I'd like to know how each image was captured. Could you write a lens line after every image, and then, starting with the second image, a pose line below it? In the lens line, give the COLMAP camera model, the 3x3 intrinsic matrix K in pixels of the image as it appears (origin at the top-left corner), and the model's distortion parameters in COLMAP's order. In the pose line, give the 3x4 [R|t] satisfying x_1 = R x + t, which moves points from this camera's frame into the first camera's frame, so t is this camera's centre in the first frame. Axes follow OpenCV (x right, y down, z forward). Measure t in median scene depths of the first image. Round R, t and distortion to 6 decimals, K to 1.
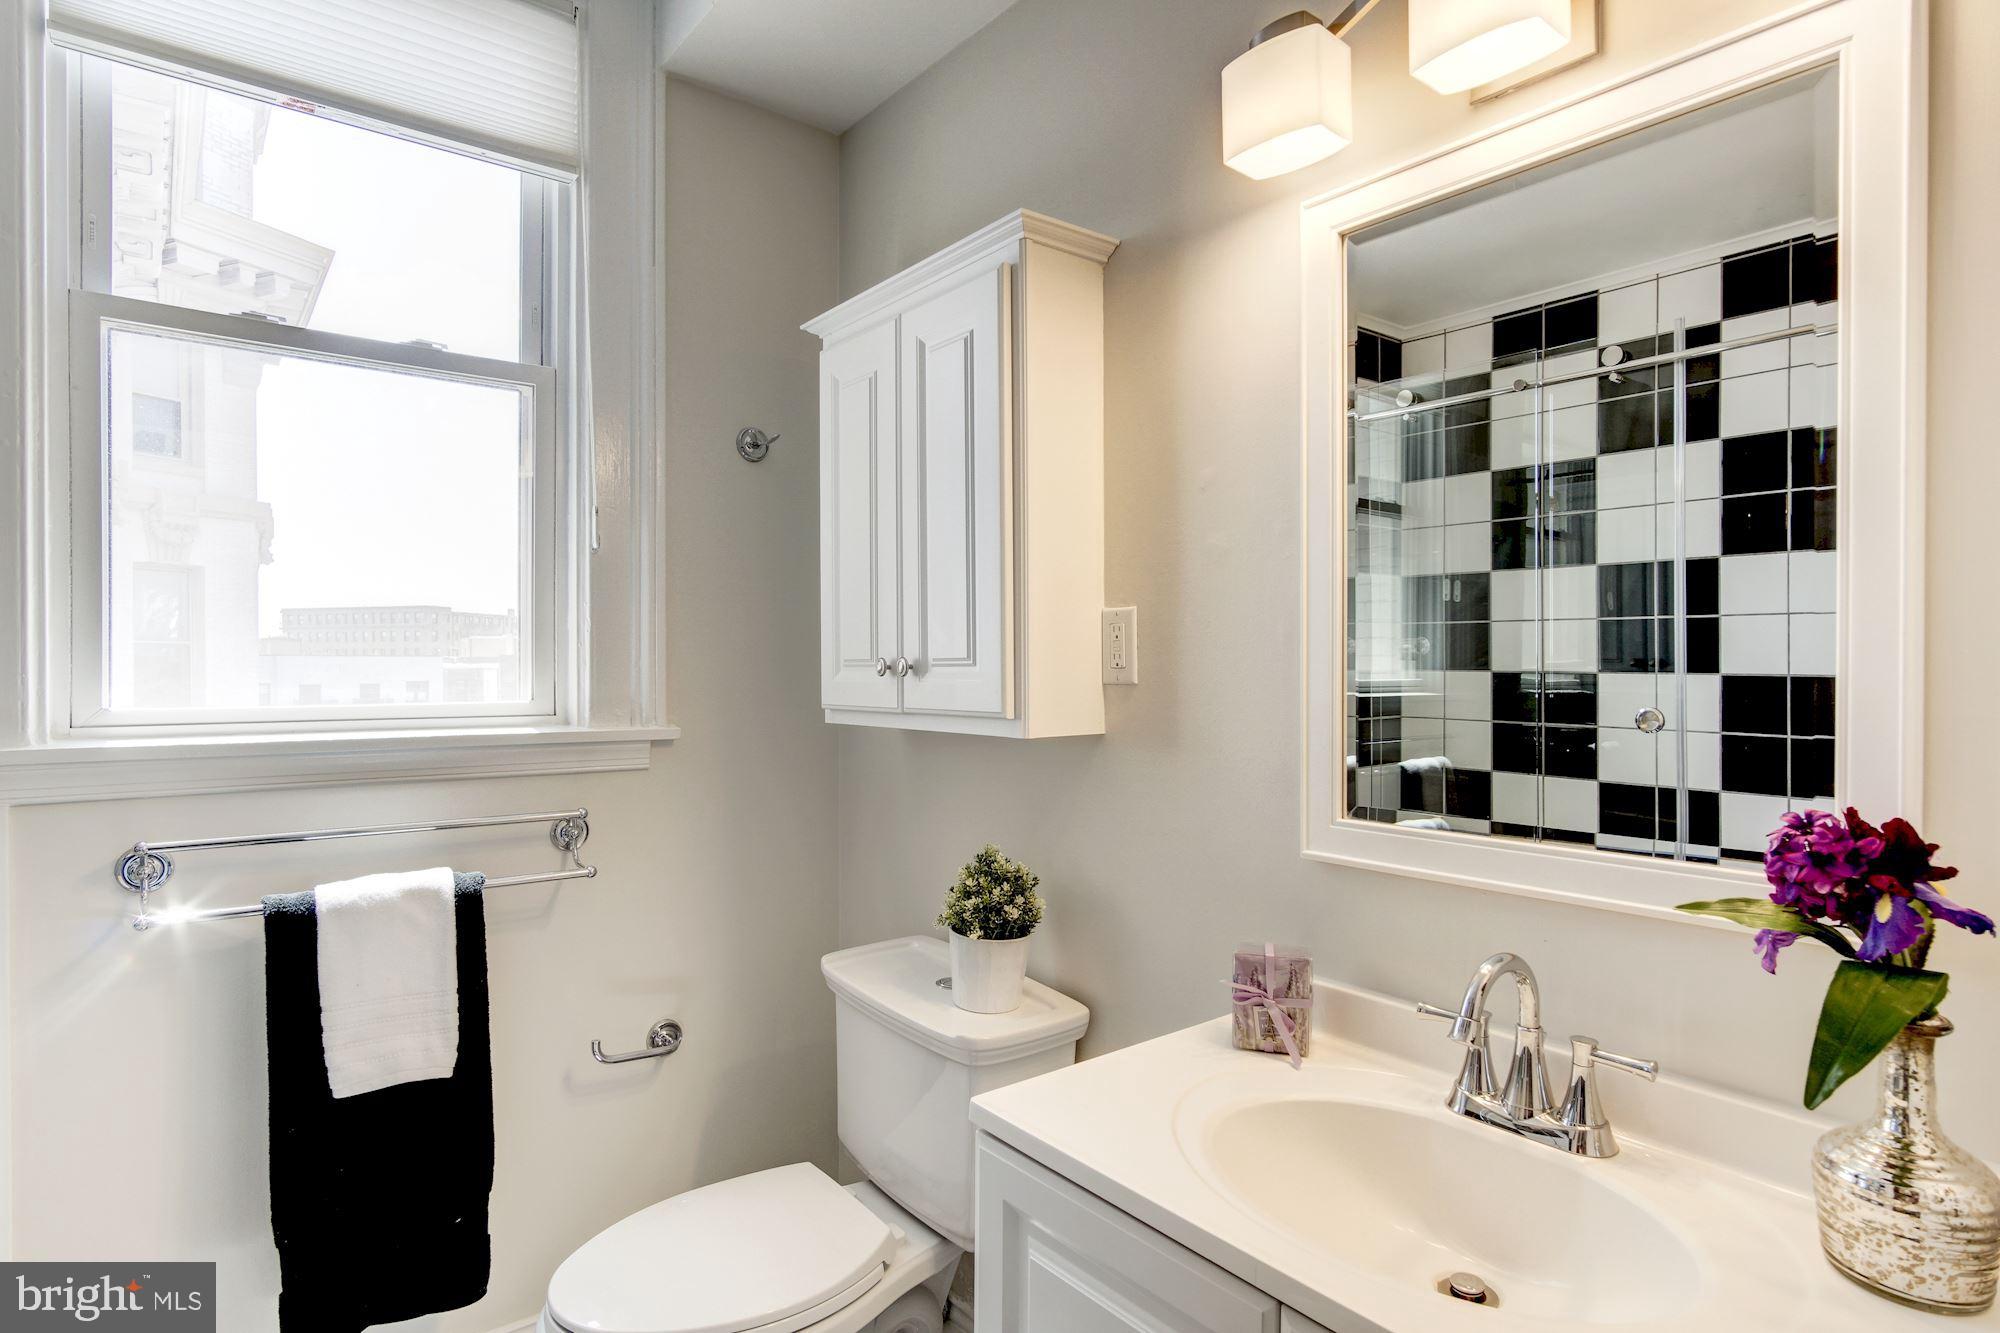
lens RADIAL K [[1065.0, 0, 992.6], [0, 1065.0, 675.3], [0, 0, 1]] dist [-0.021583, 0.010679]
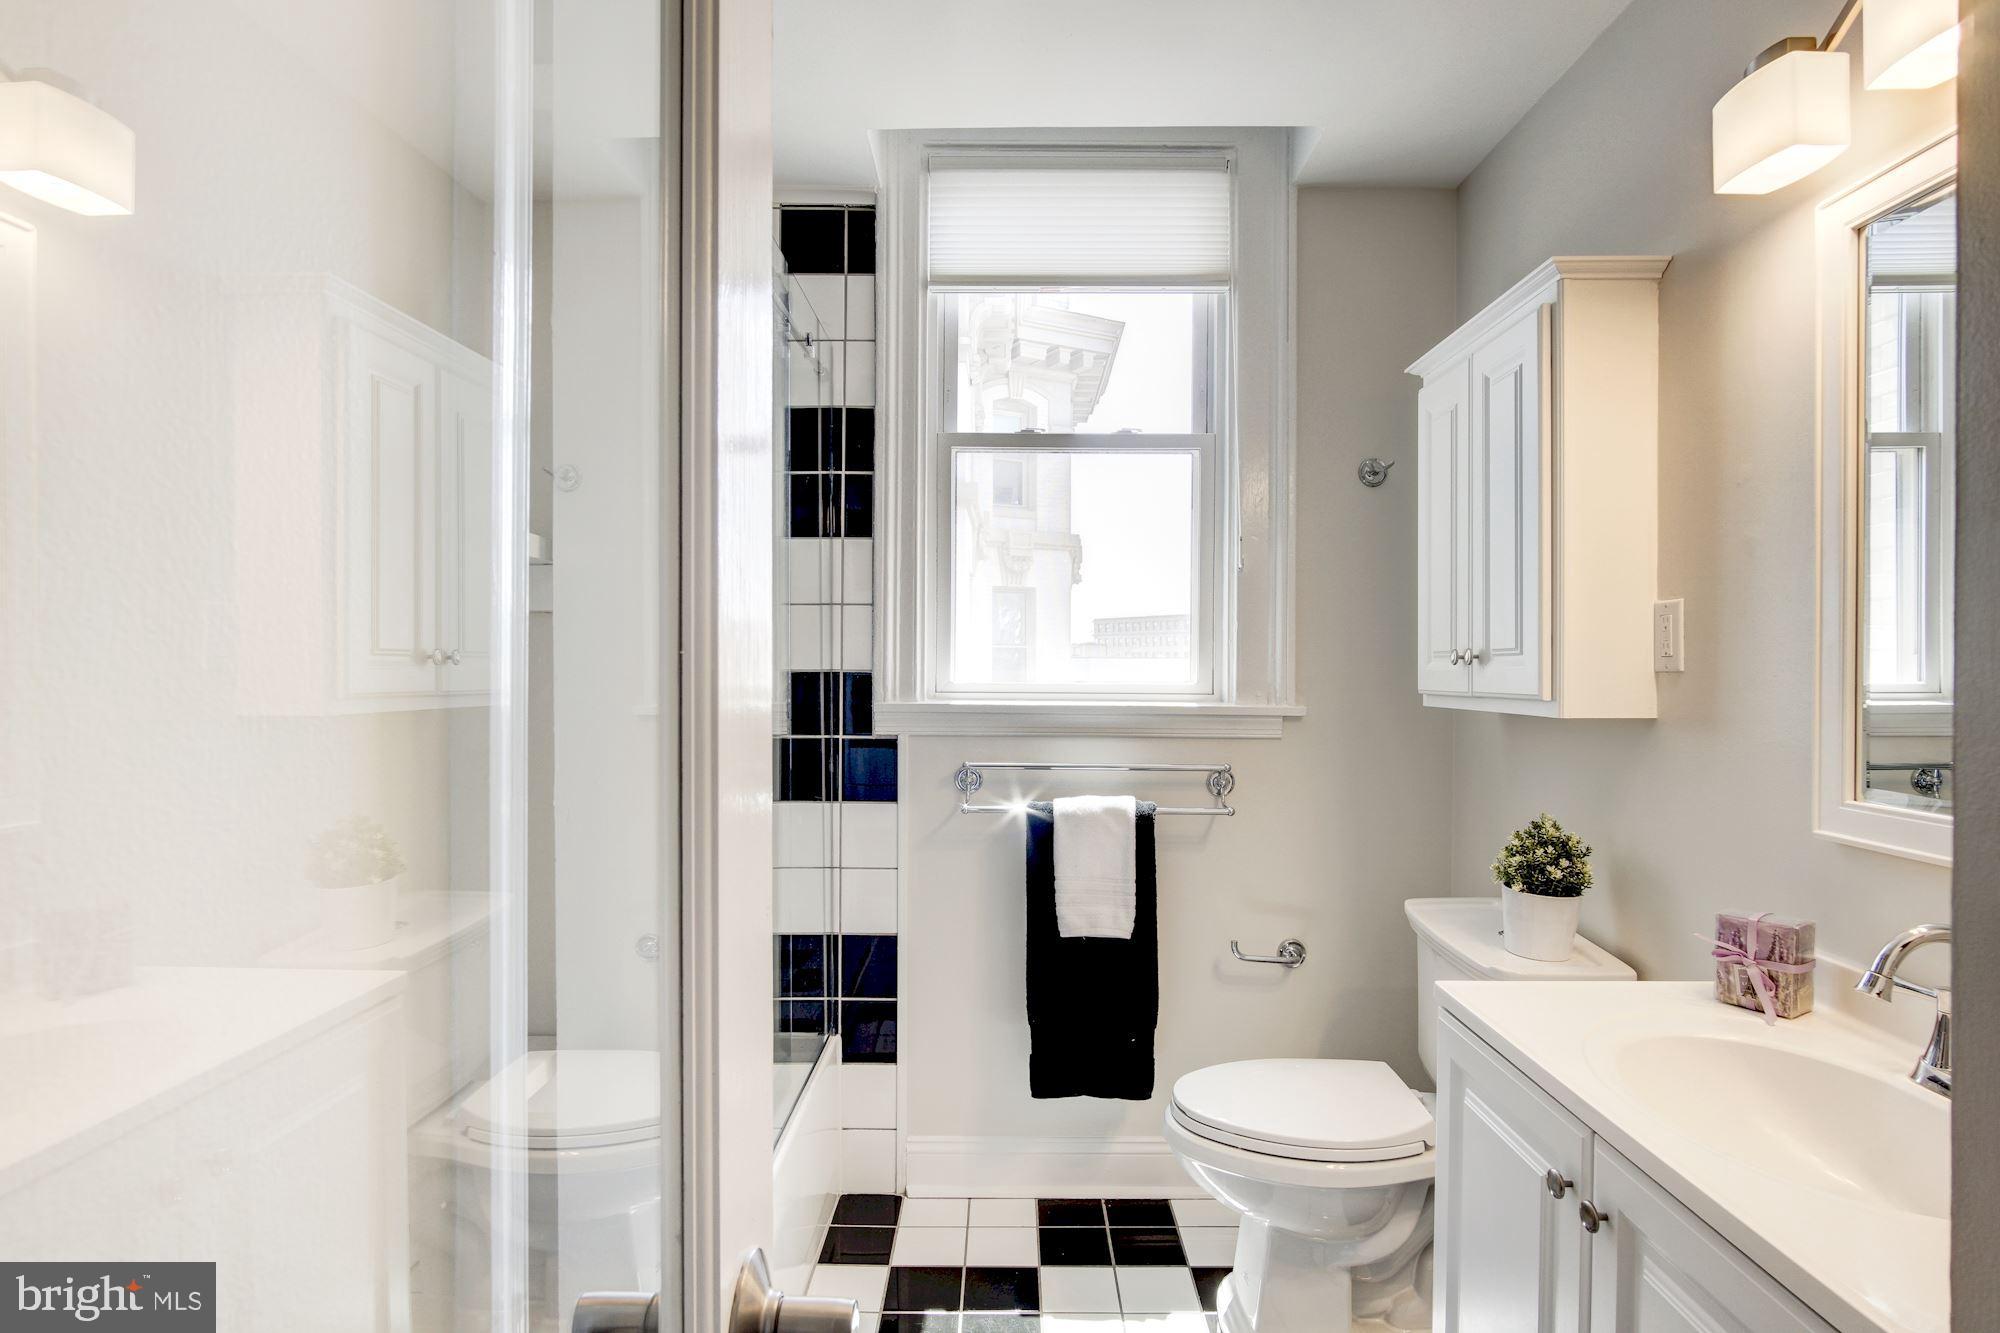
lens RADIAL K [[1065.8, 0, 995.3], [0, 1065.8, 685.8], [0, 0, 1]] dist [-0.013287, 0.001837]
pose [[0.773449, 0.015840, -0.633661, 0.266580], [-0.011170, 0.999873, 0.011361, 0.017573], [0.633760, -0.001709, 0.773528, -0.247517]]
